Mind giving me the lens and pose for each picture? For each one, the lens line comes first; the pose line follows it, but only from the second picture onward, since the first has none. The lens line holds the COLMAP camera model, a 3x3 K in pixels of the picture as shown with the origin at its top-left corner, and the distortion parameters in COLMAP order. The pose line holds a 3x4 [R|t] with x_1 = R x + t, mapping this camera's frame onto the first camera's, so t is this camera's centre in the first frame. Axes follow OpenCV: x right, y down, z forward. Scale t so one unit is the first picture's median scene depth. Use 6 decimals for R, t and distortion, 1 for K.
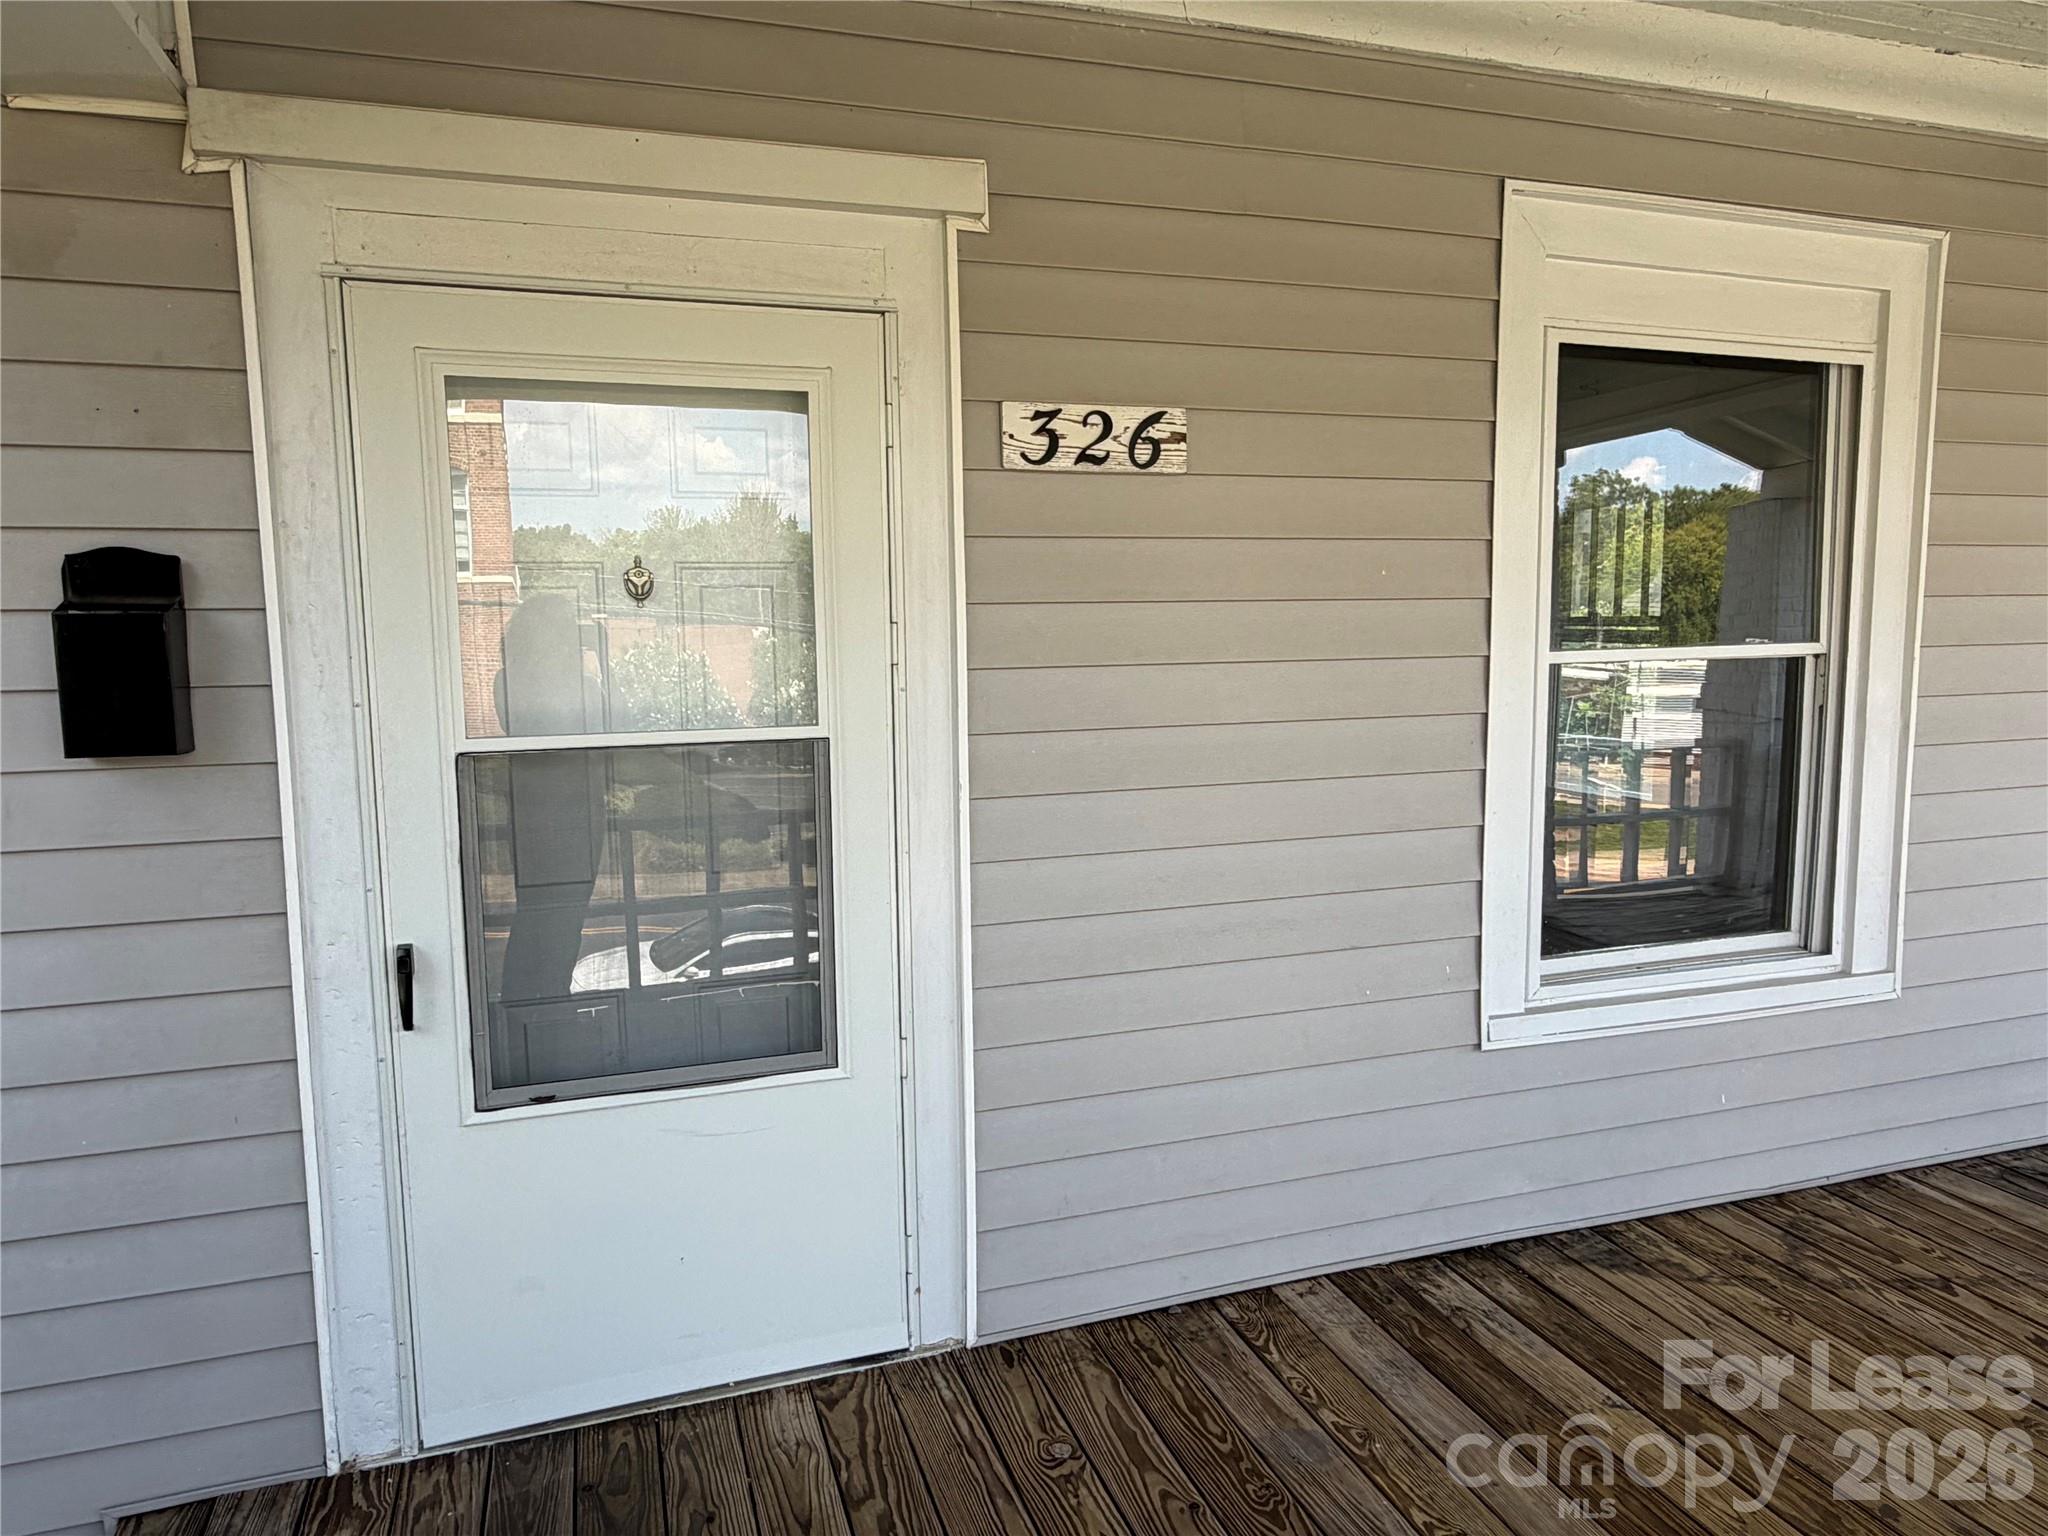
lens RADIAL K [[1330.0, 0, 1029.4], [0, 1330.0, 770.8], [0, 0, 1]] dist [-0.009893, 0.013713]
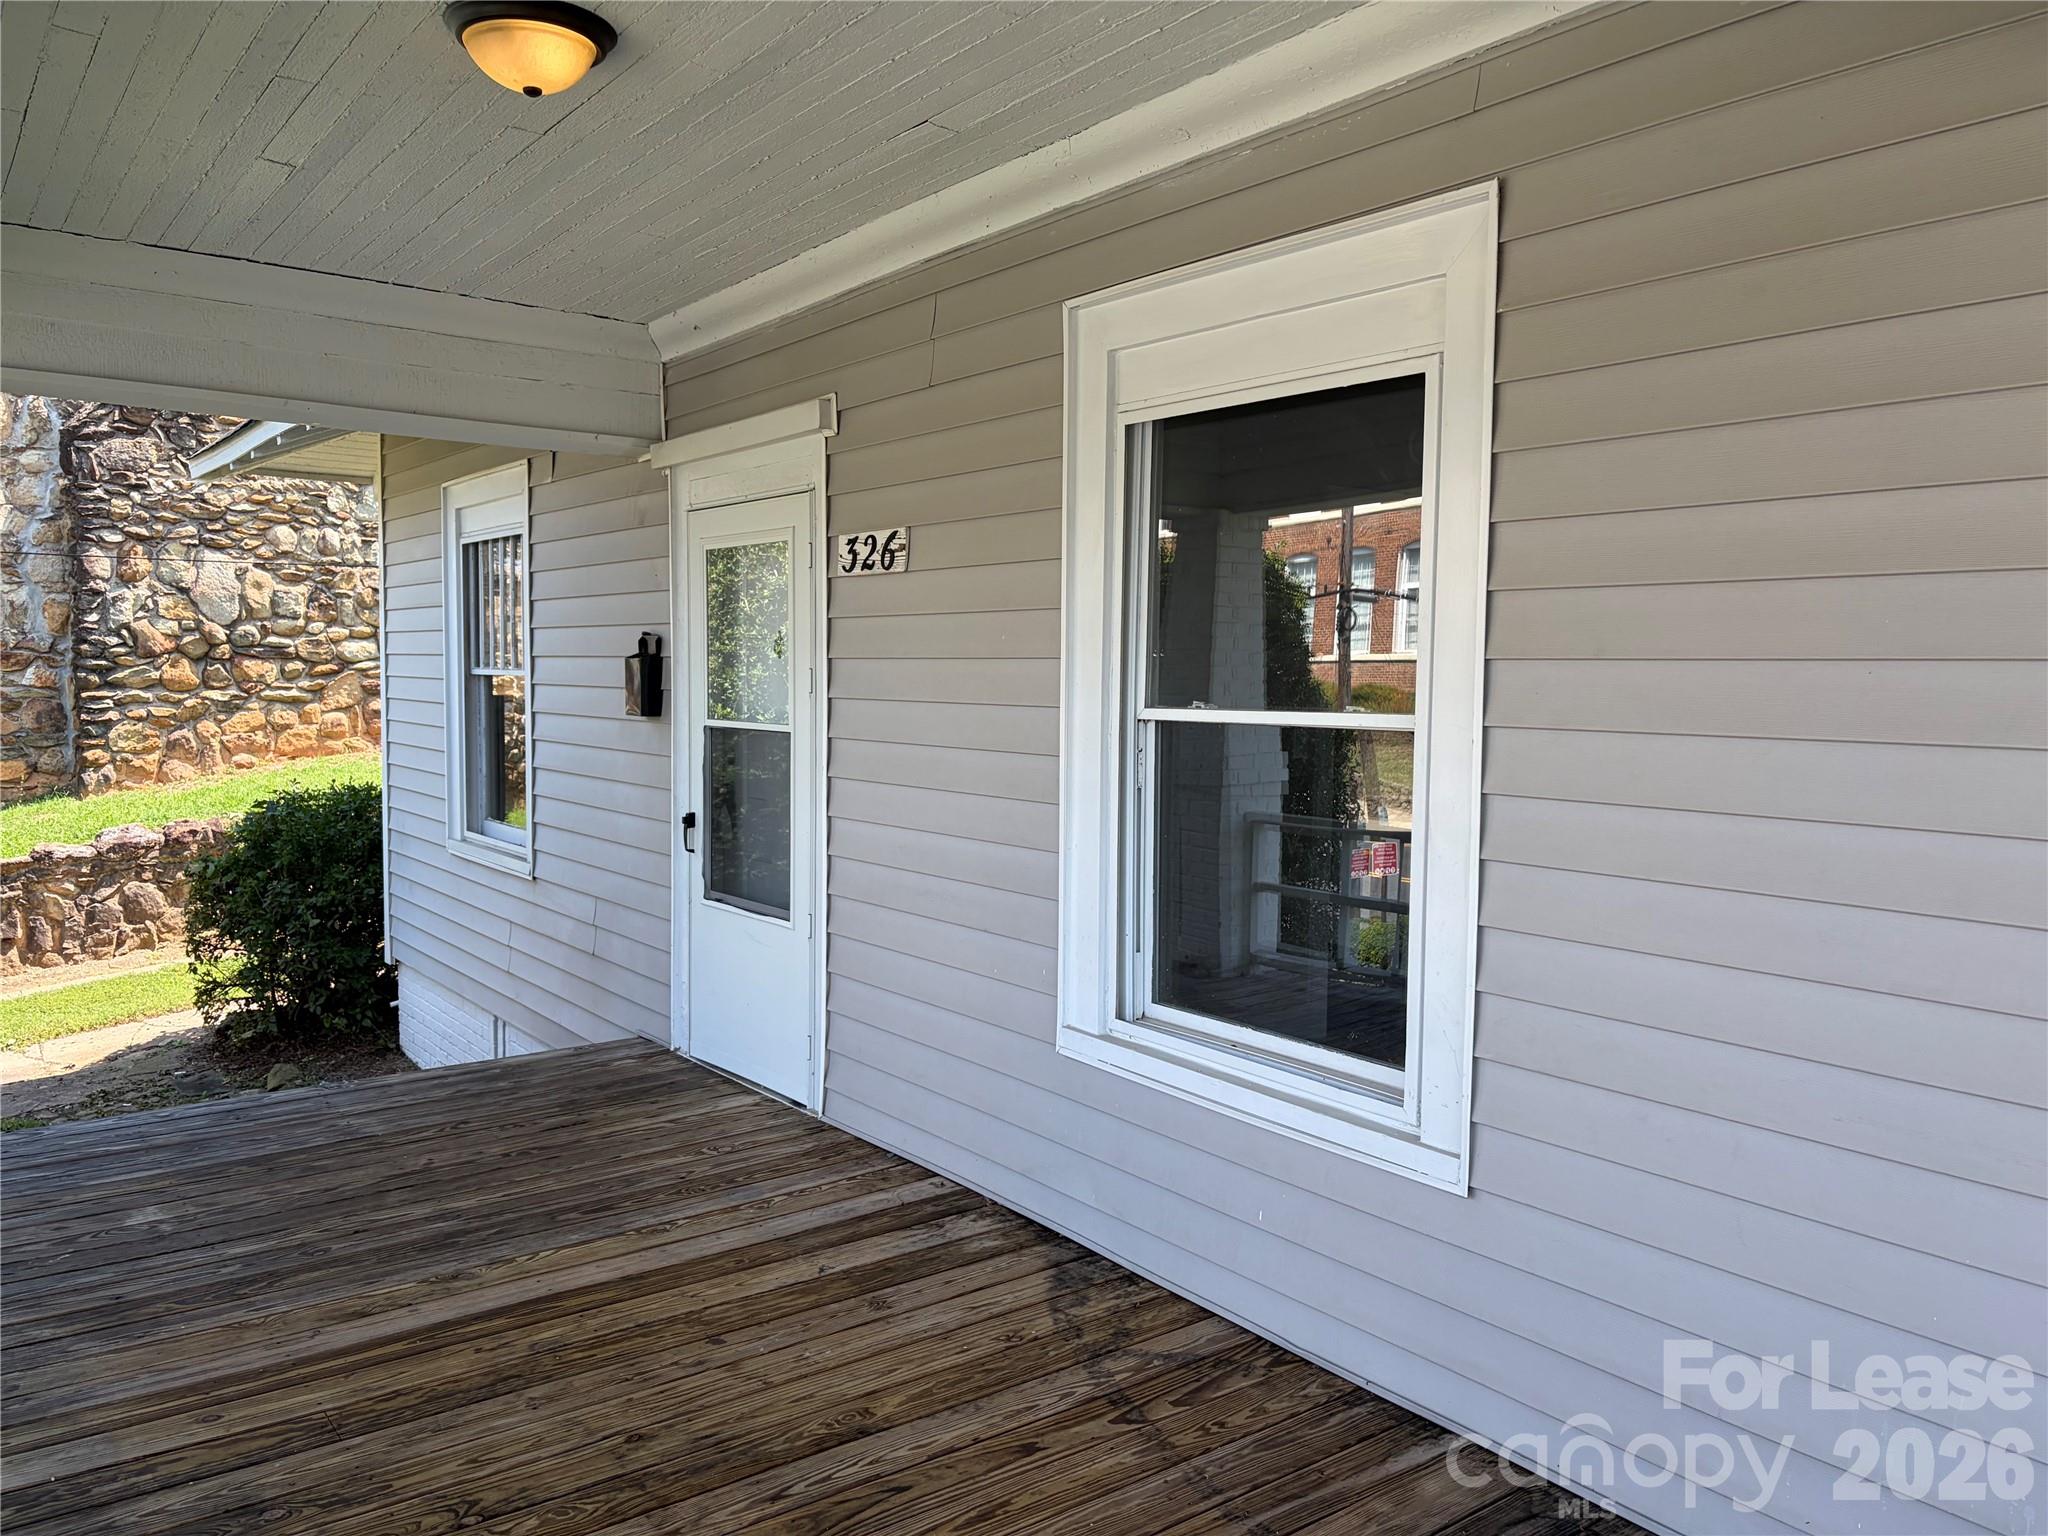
lens RADIAL K [[1535.0, 0, 1027.4], [0, 1535.0, 770.6], [0, 0, 1]] dist [0.047757, -0.005463]
pose [[0.316192, 0.082017, -0.945143, 1.793857], [-0.115304, 0.992193, 0.047526, -0.102985], [0.941662, 0.093952, 0.323181, 0.608012]]
